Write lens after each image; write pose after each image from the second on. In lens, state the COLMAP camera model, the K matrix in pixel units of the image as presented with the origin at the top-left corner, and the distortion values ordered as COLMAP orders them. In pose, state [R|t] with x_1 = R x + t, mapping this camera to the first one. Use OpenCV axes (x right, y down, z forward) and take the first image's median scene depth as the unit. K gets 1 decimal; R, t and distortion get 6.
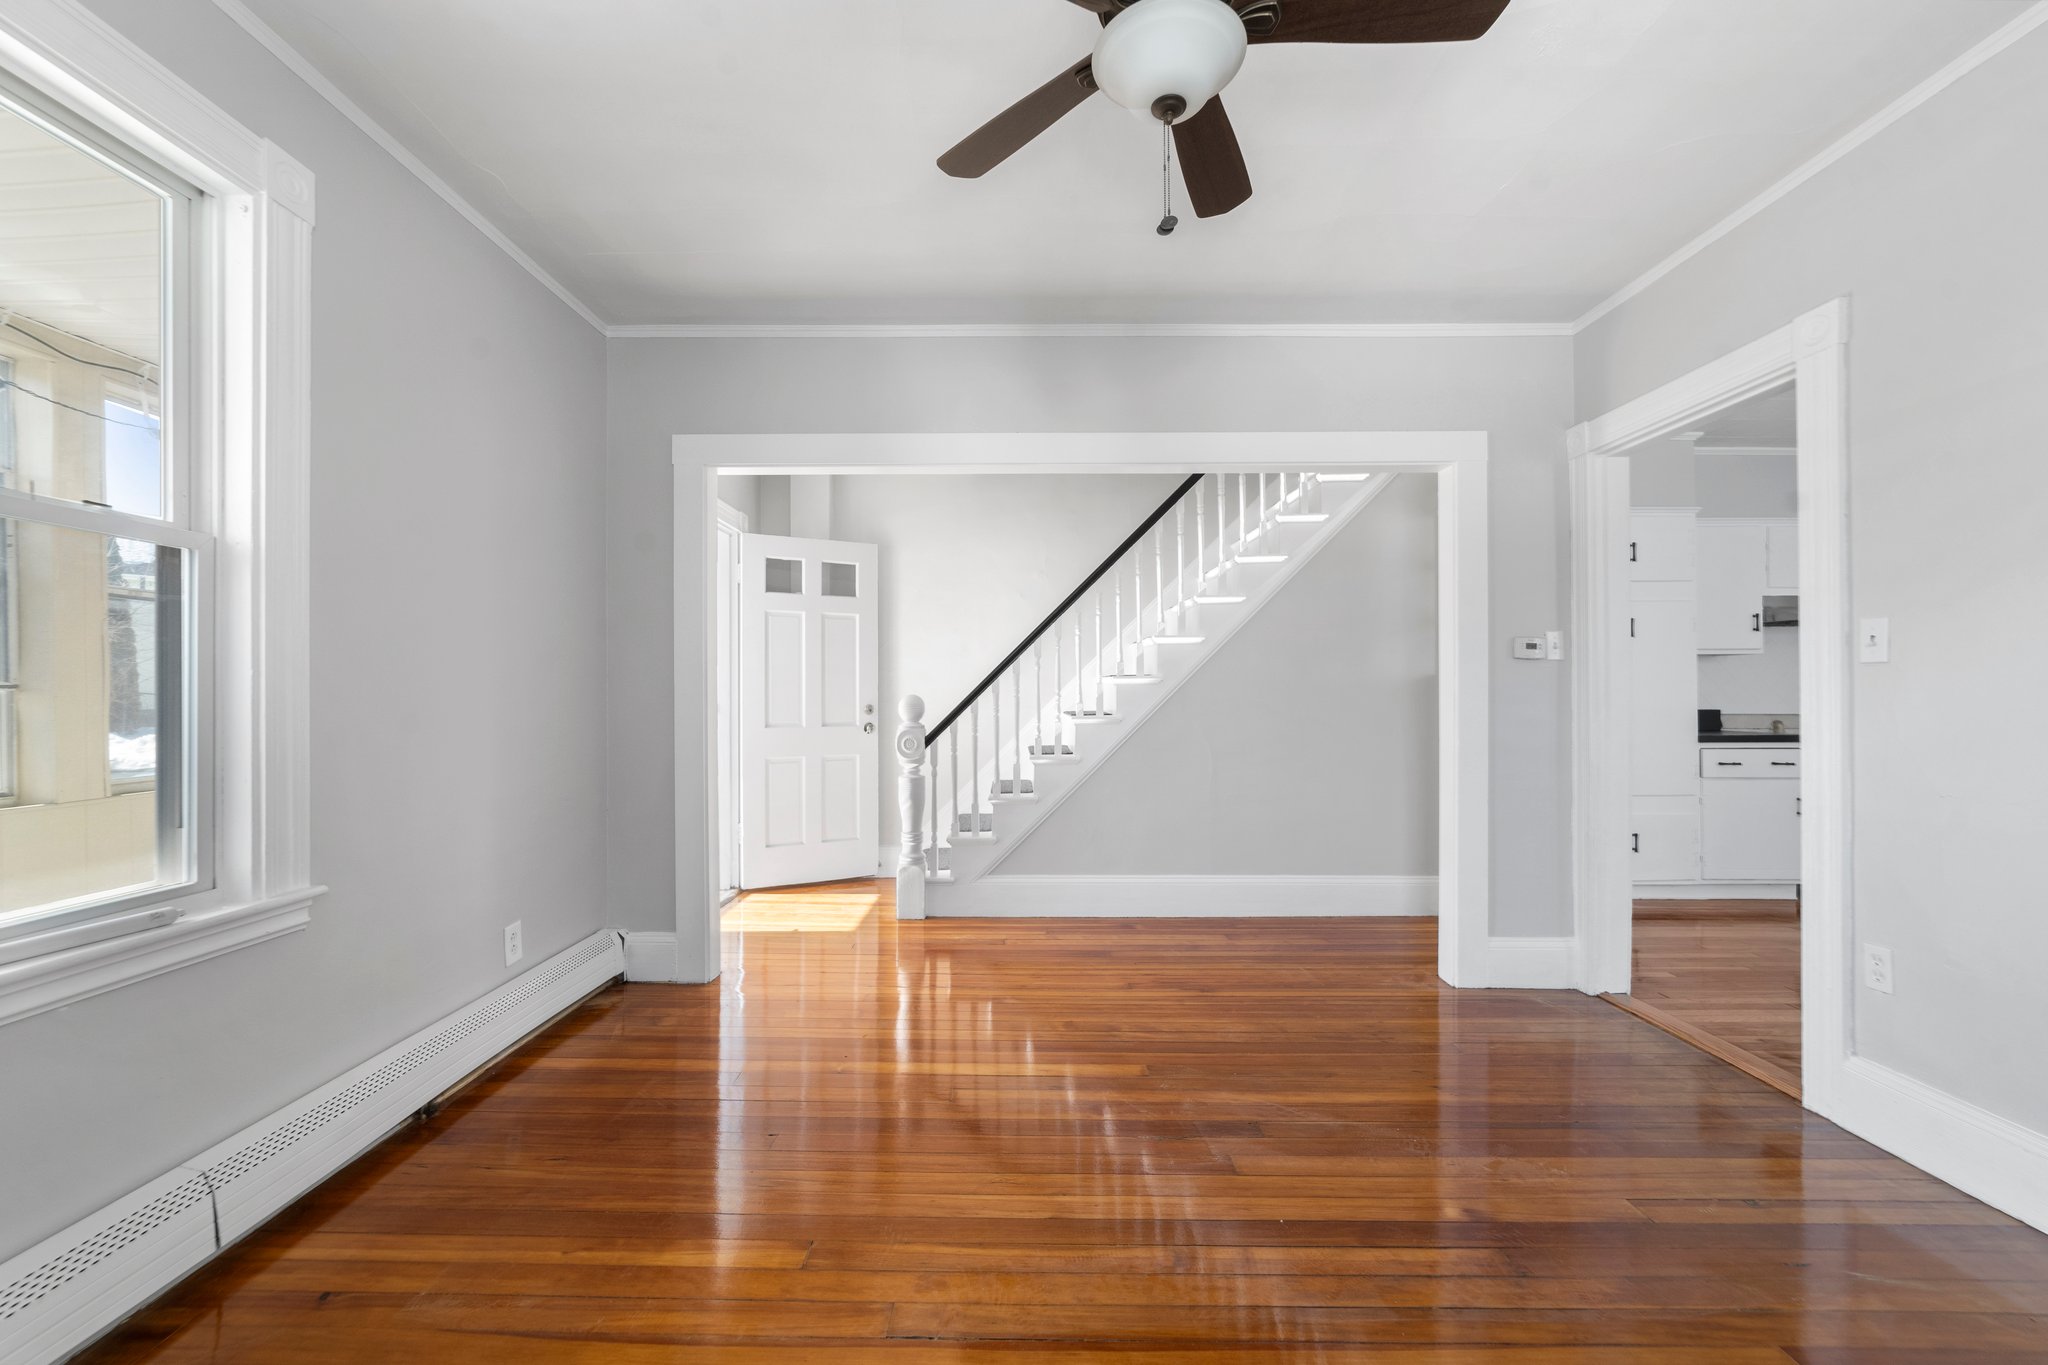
lens RADIAL K [[825.0, 0, 1025.2], [0, 825.0, 688.7], [0, 0, 1]] dist [0.000621, -0.000150]
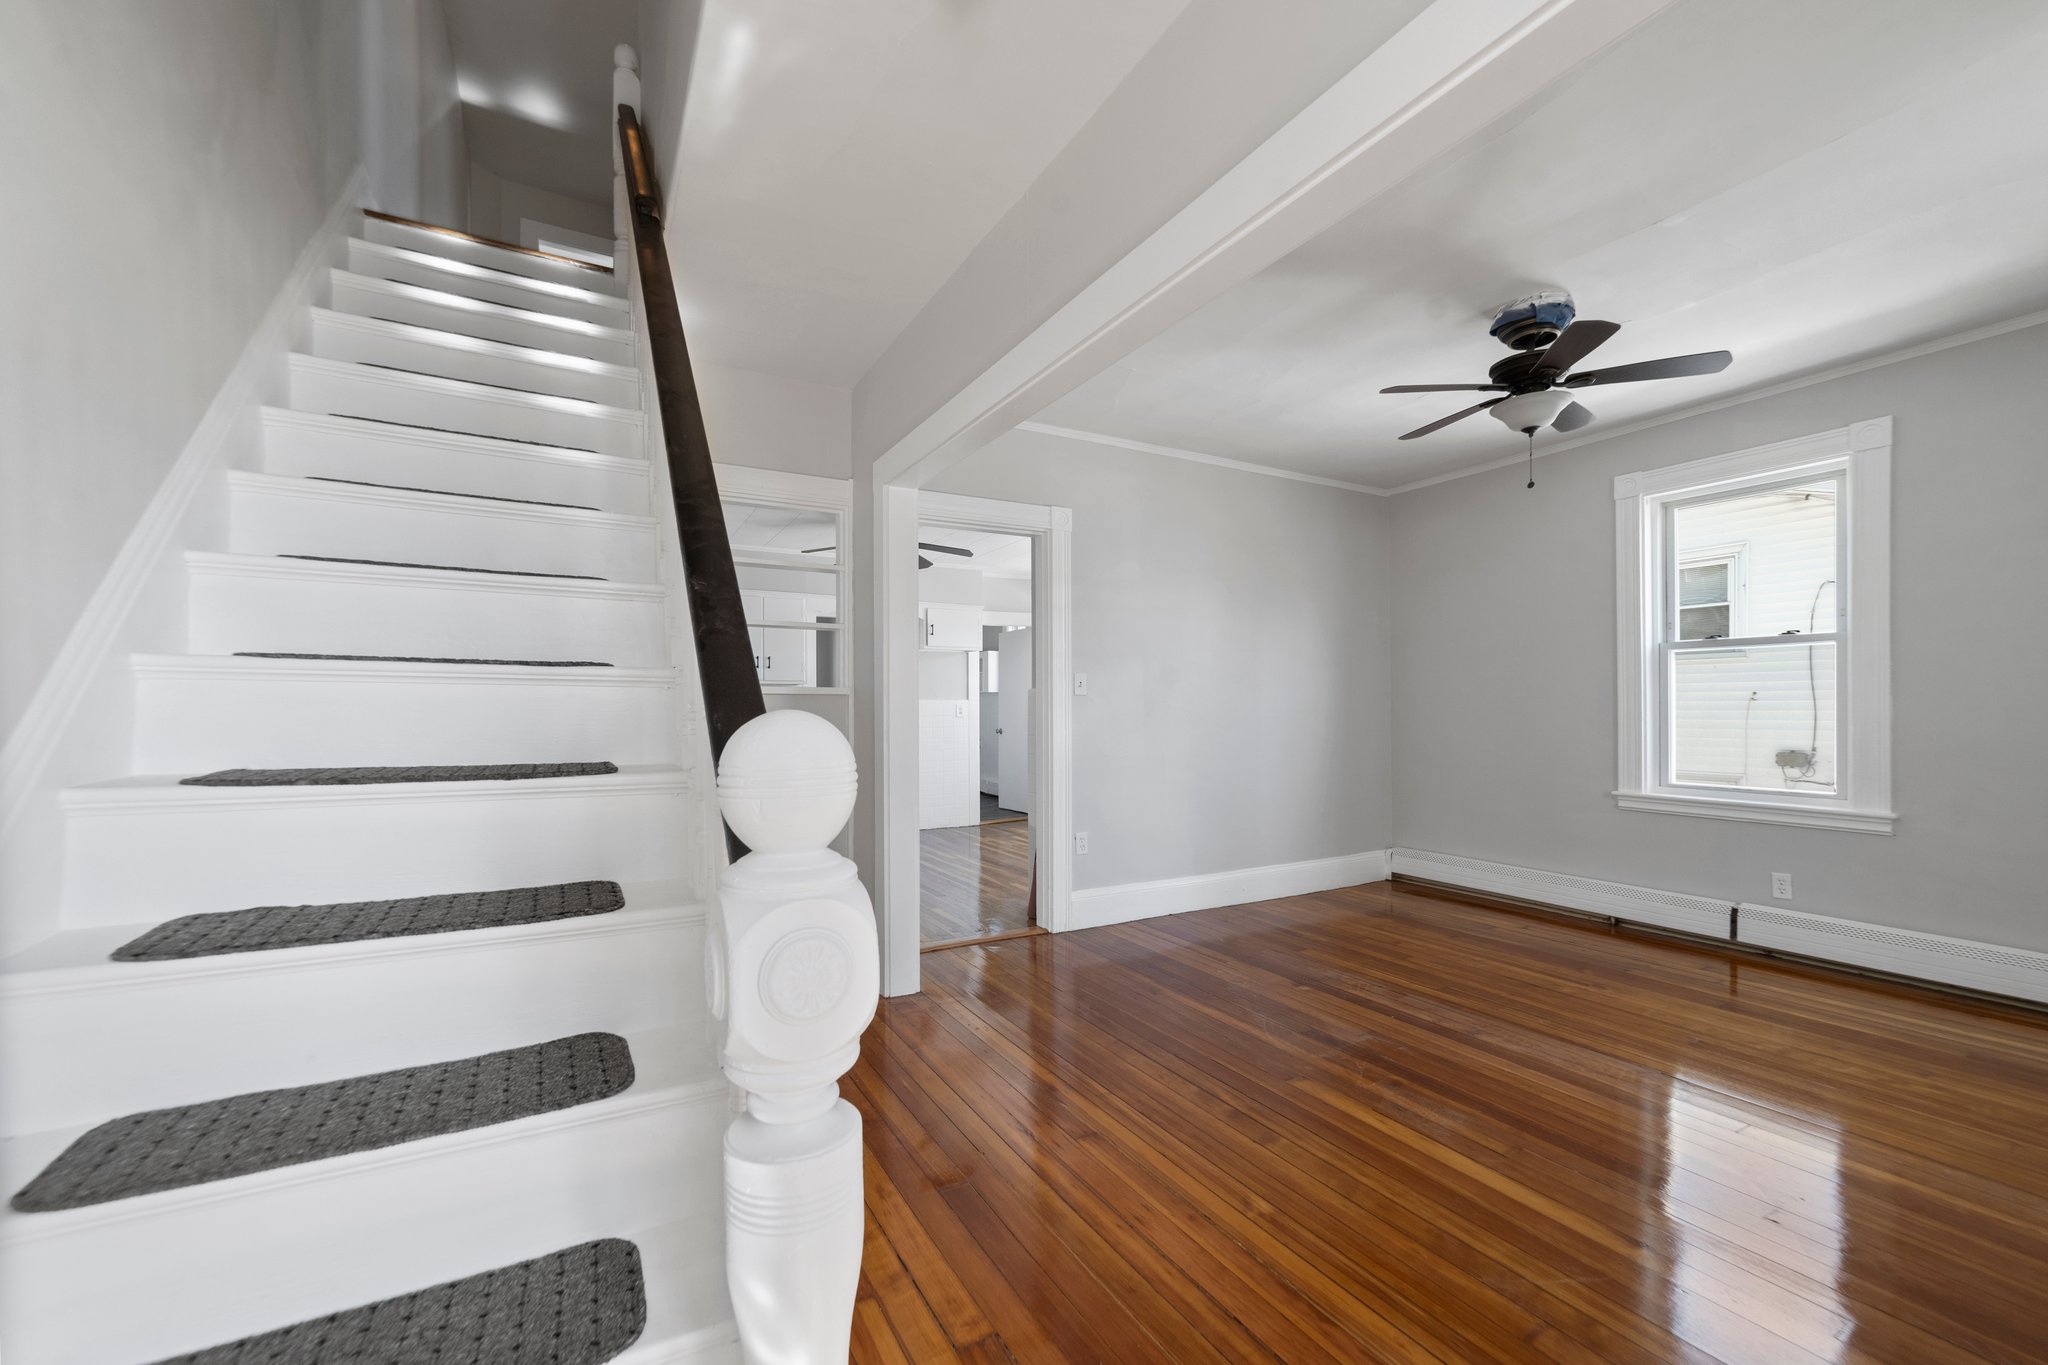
lens RADIAL K [[825.0, 0, 1030.2], [0, 825.0, 694.6], [0, 0, 1]] dist [0.000621, -0.000150]
pose [[-0.489448, 0.006966, 0.872005, -0.675256], [-0.004532, 0.999934, -0.010532, -0.009868], [-0.872021, -0.009107, -0.489384, 2.033567]]
